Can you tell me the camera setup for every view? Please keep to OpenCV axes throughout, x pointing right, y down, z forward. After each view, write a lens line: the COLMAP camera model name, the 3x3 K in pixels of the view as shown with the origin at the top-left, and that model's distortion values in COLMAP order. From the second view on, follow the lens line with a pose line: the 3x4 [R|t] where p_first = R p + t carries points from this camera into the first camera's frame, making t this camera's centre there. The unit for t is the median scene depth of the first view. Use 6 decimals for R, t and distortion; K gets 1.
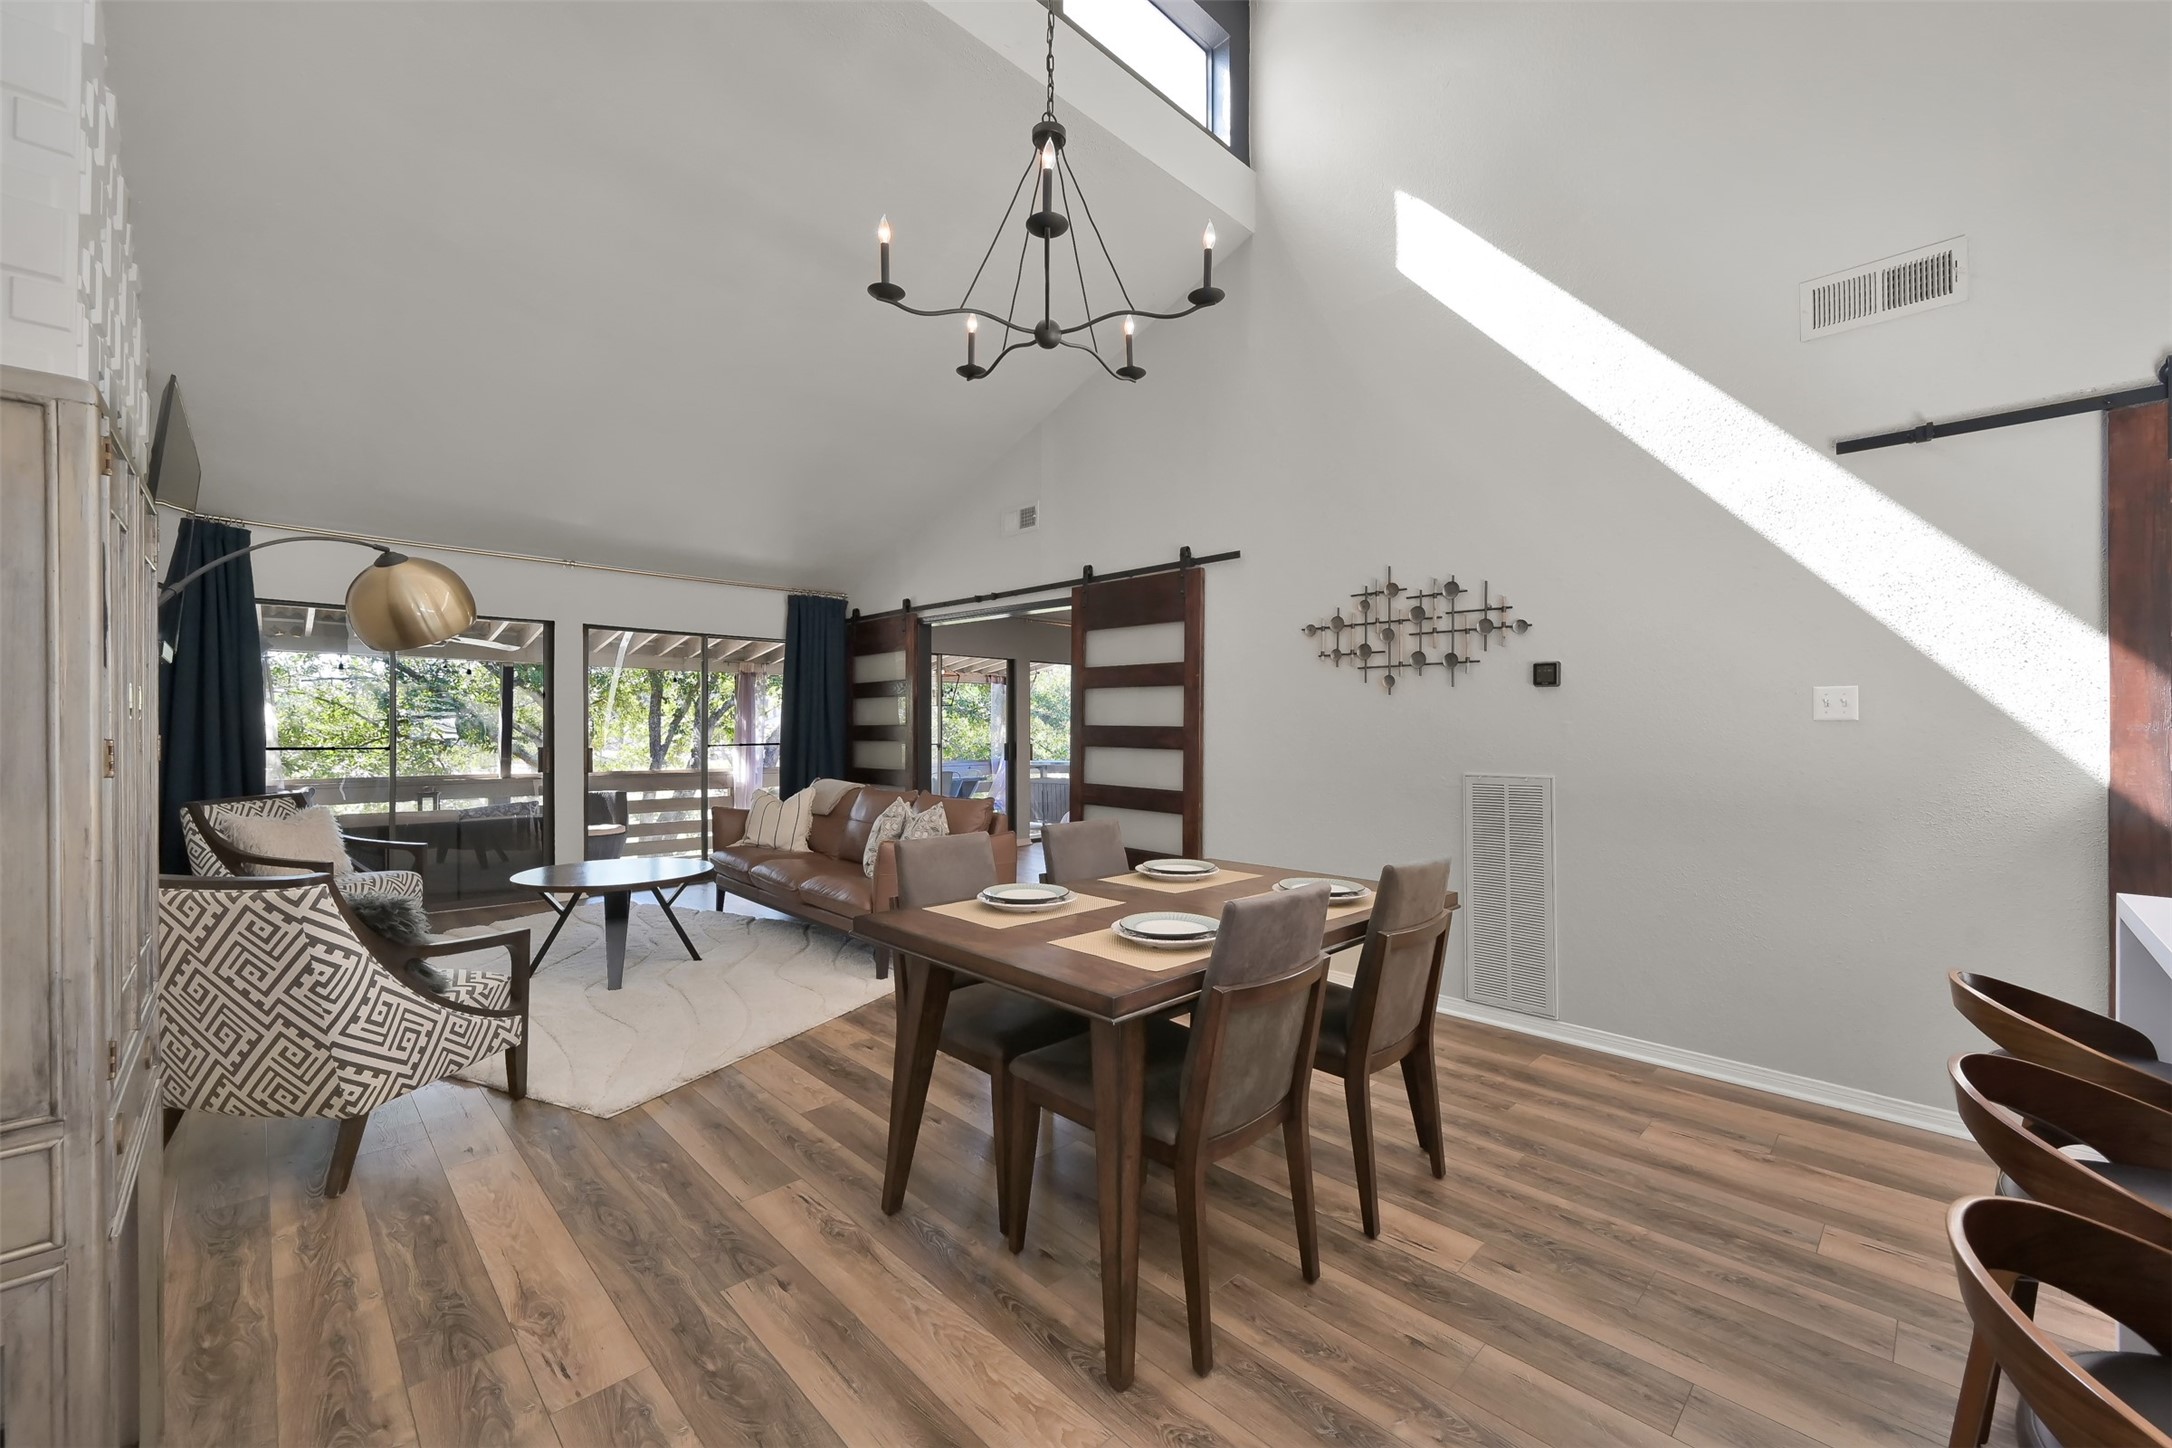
lens RADIAL K [[852.7, 0, 1068.0], [0, 852.7, 721.7], [0, 0, 1]] dist [-0.000151, -0.000305]
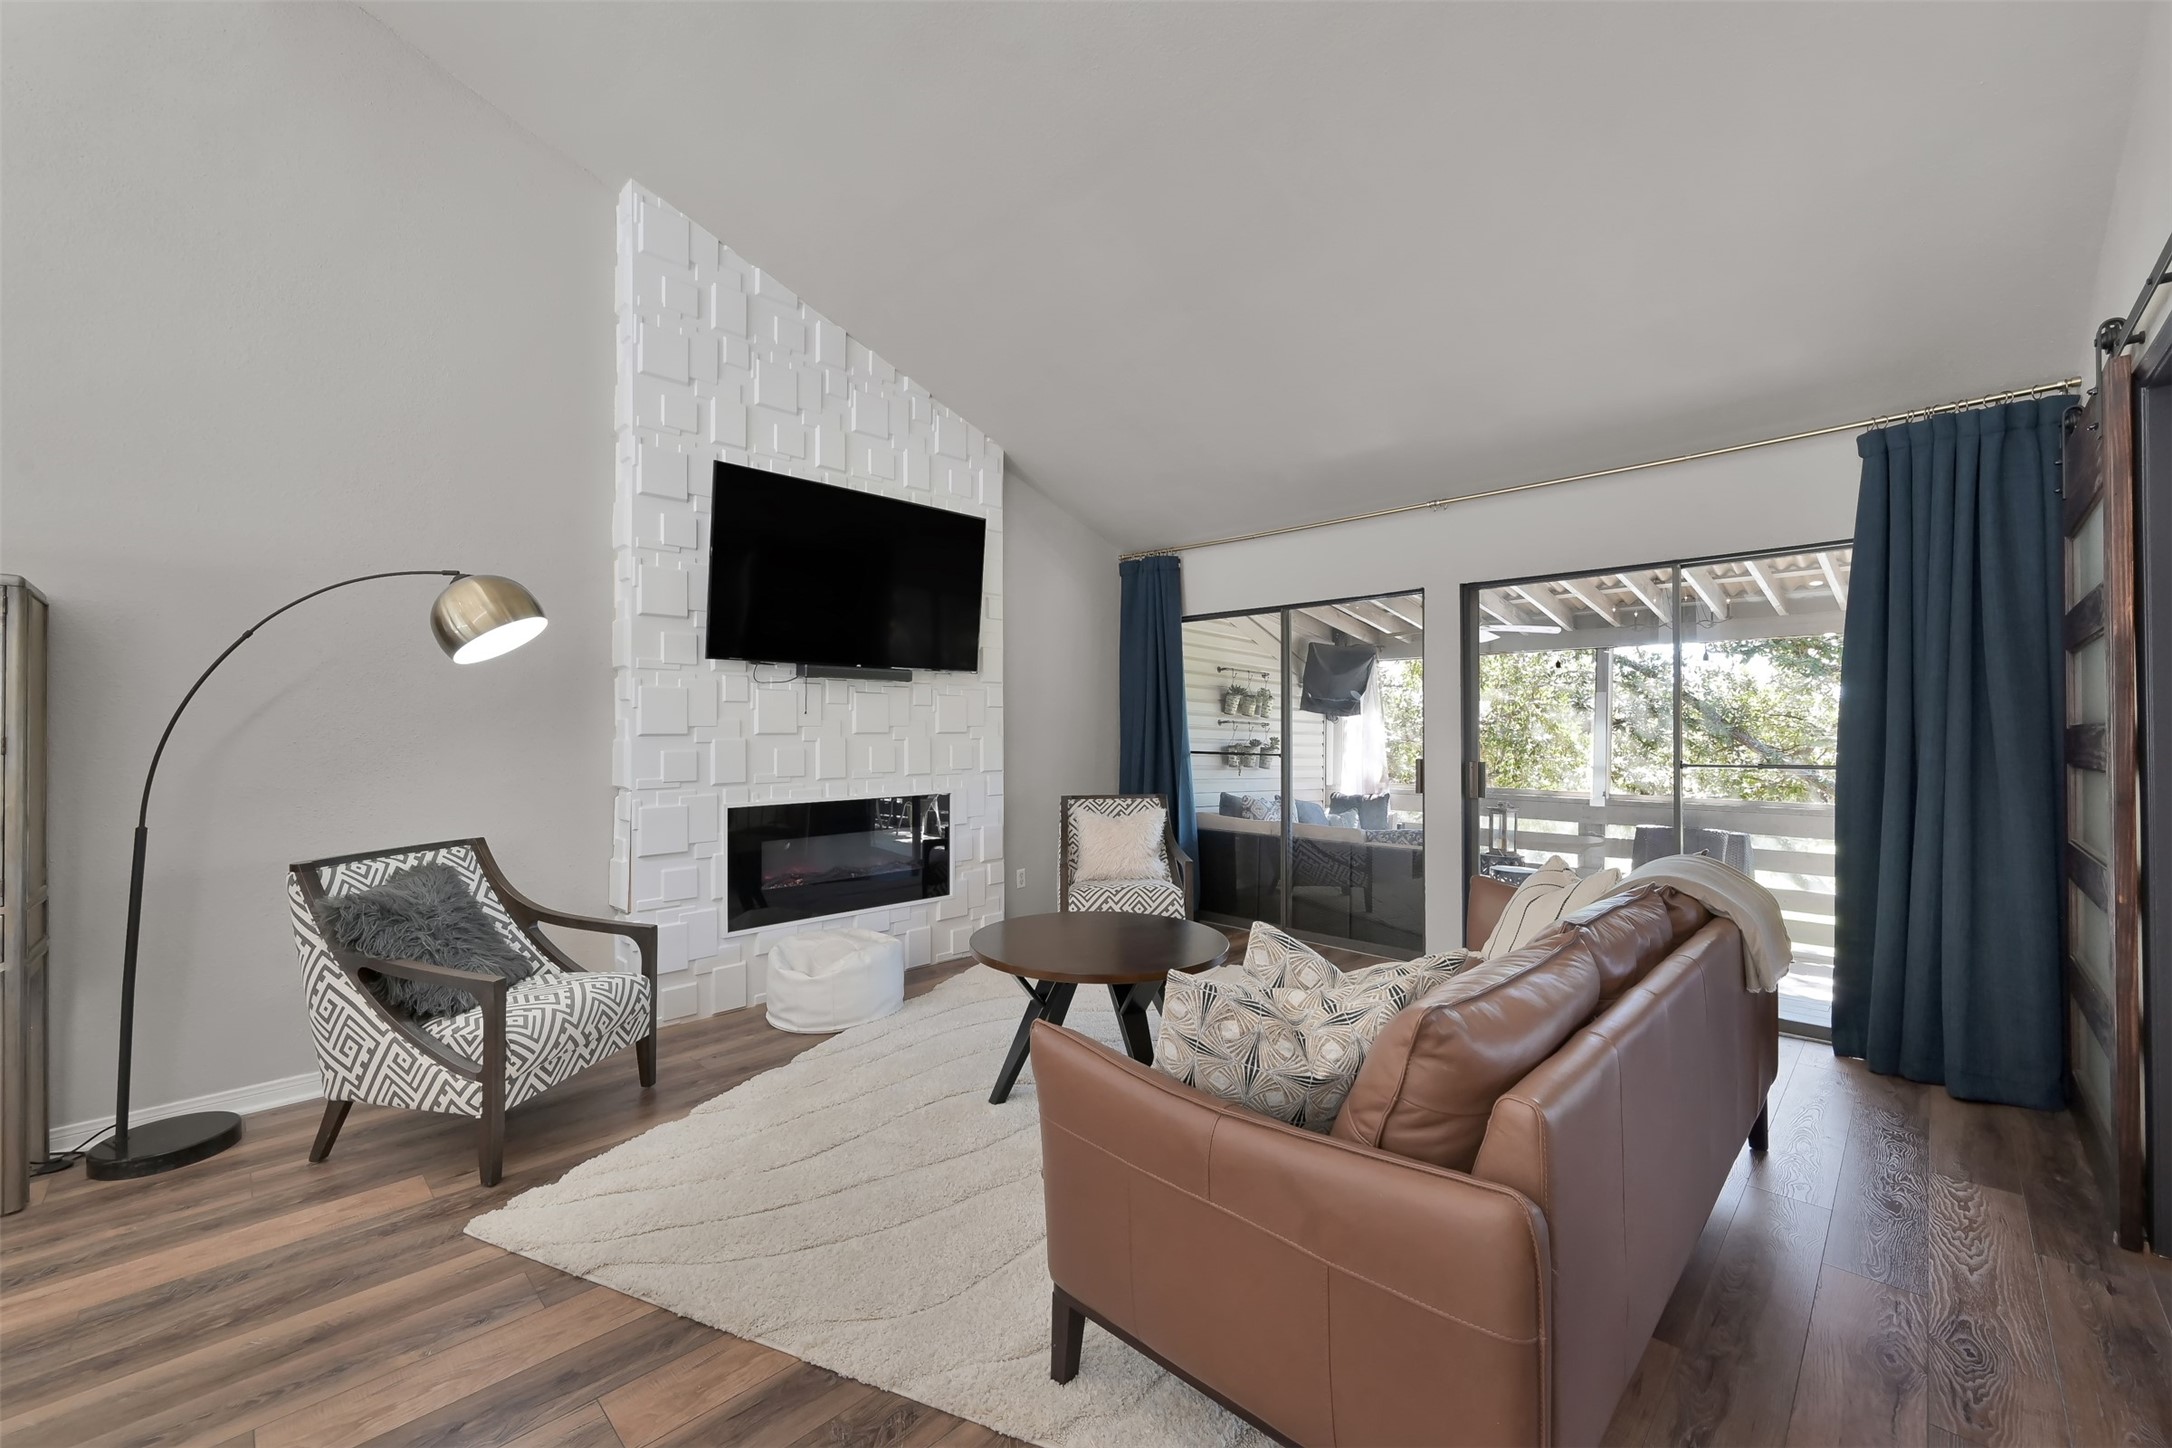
lens RADIAL K [[852.7, 0, 1068.0], [0, 852.7, 721.7], [0, 0, 1]] dist [-0.000151, -0.000305]
pose [[0.016739, -0.013789, -0.999765, 0.073890], [0.005077, 0.999893, -0.013706, 0.003632], [0.999847, -0.004846, 0.016807, 0.566014]]
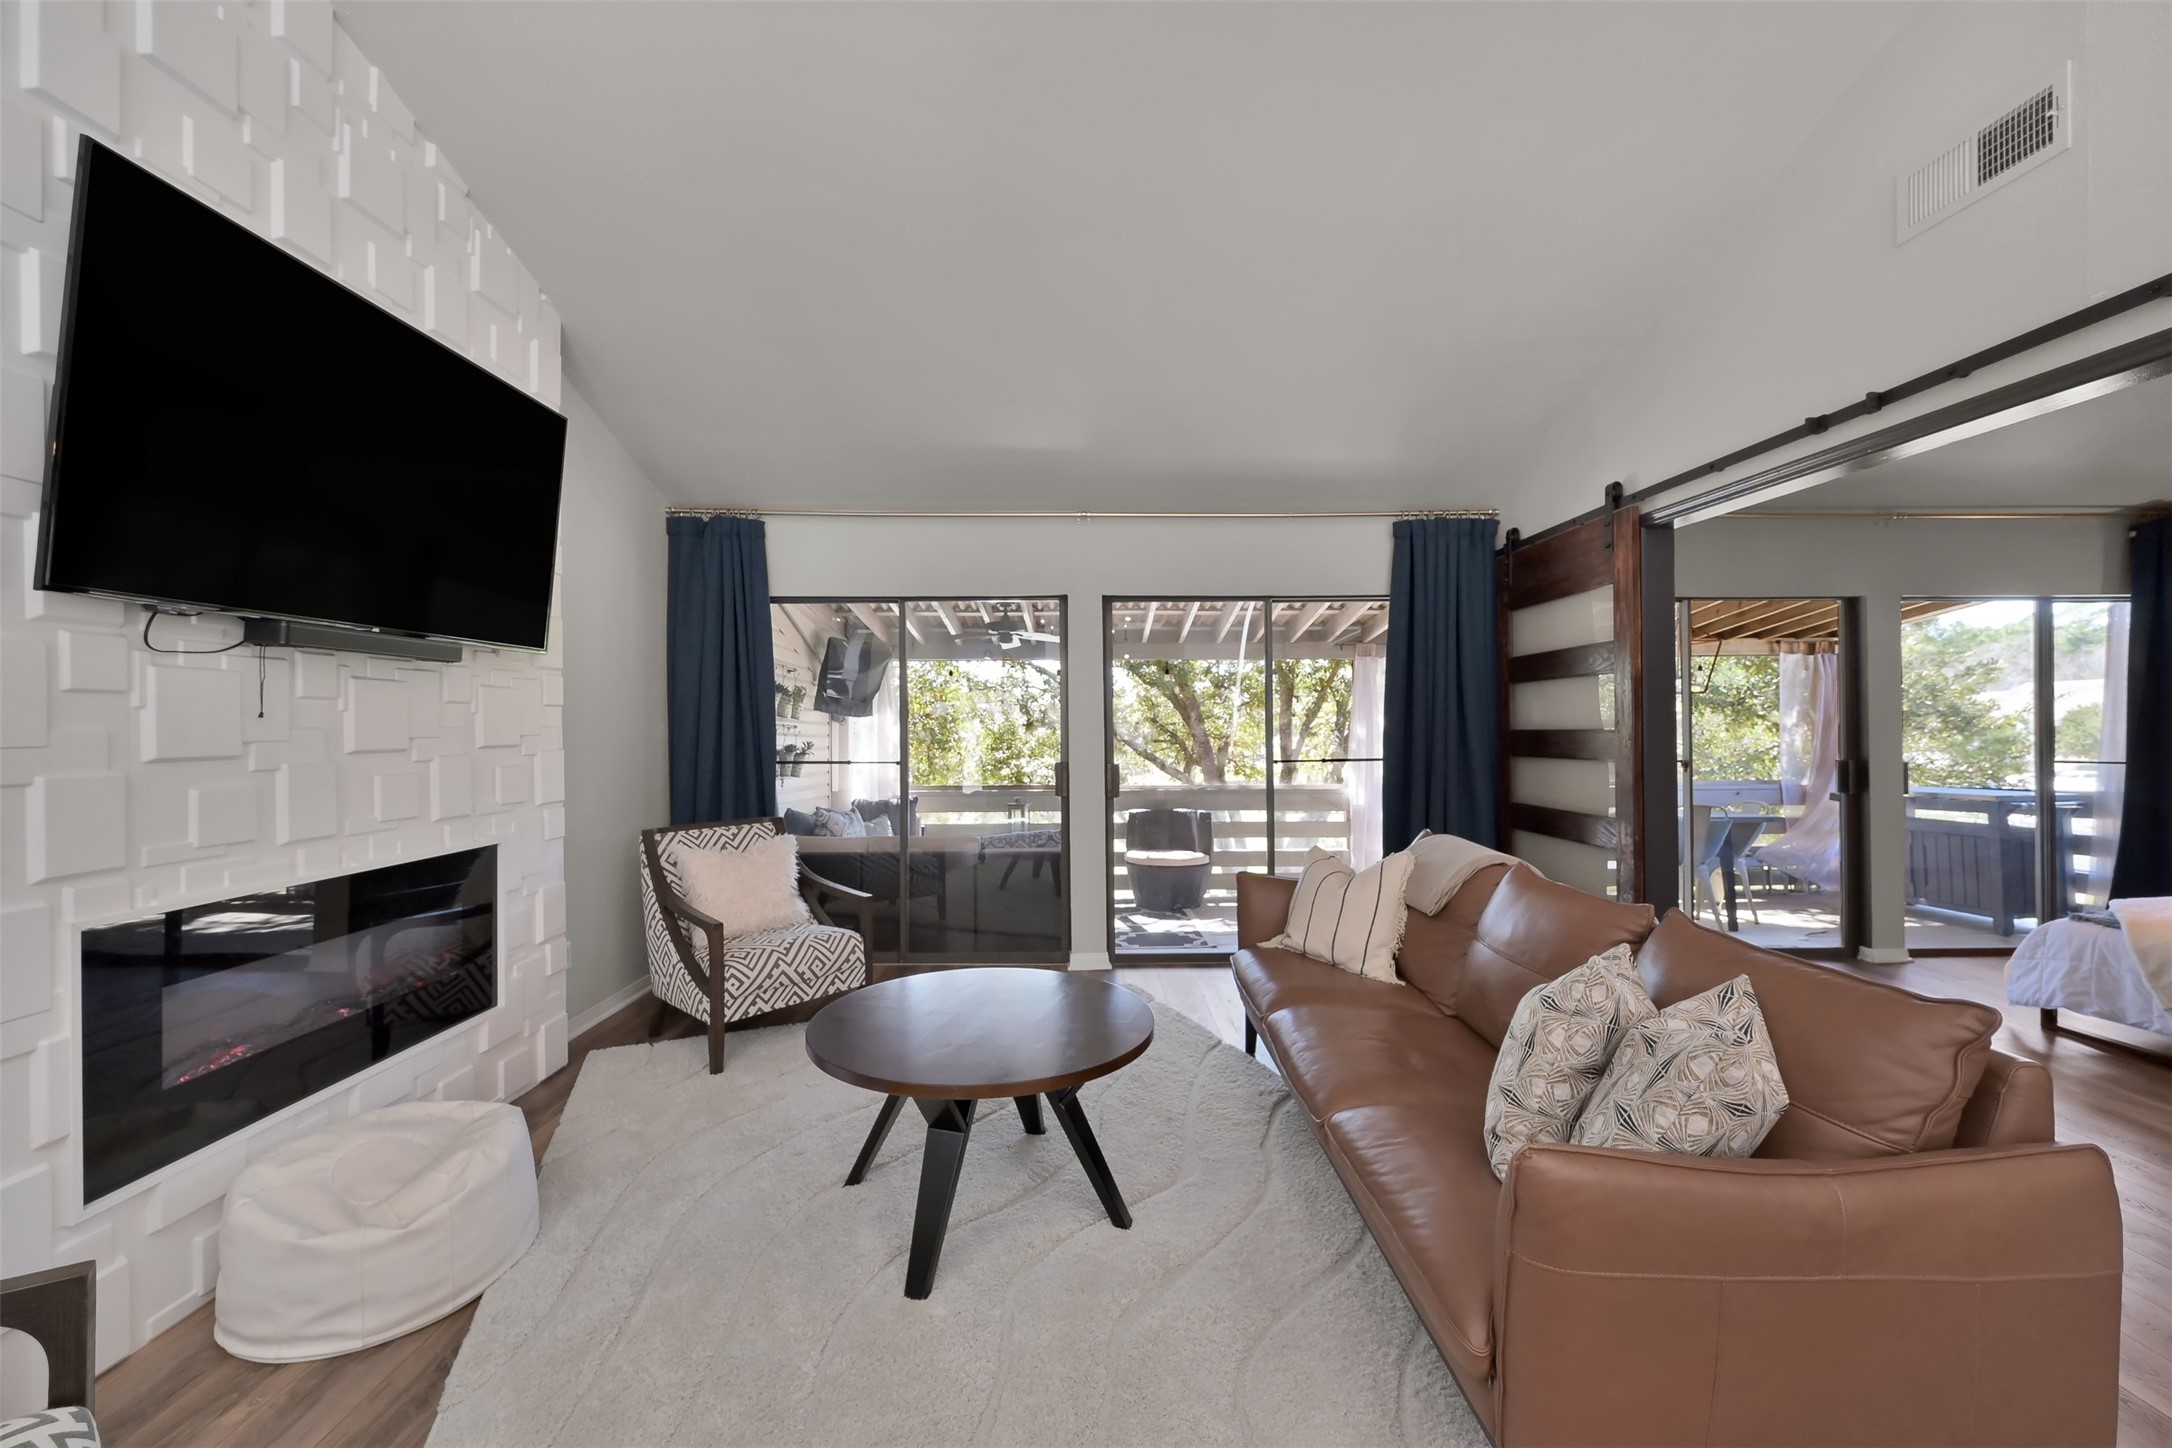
lens RADIAL K [[852.7, 0, 1068.0], [0, 852.7, 721.7], [0, 0, 1]] dist [-0.000151, -0.000305]
pose [[0.725064, -0.011103, -0.688592, -0.076574], [0.012632, 0.999916, -0.002823, -0.003543], [0.688566, -0.006651, 0.725143, 0.405522]]
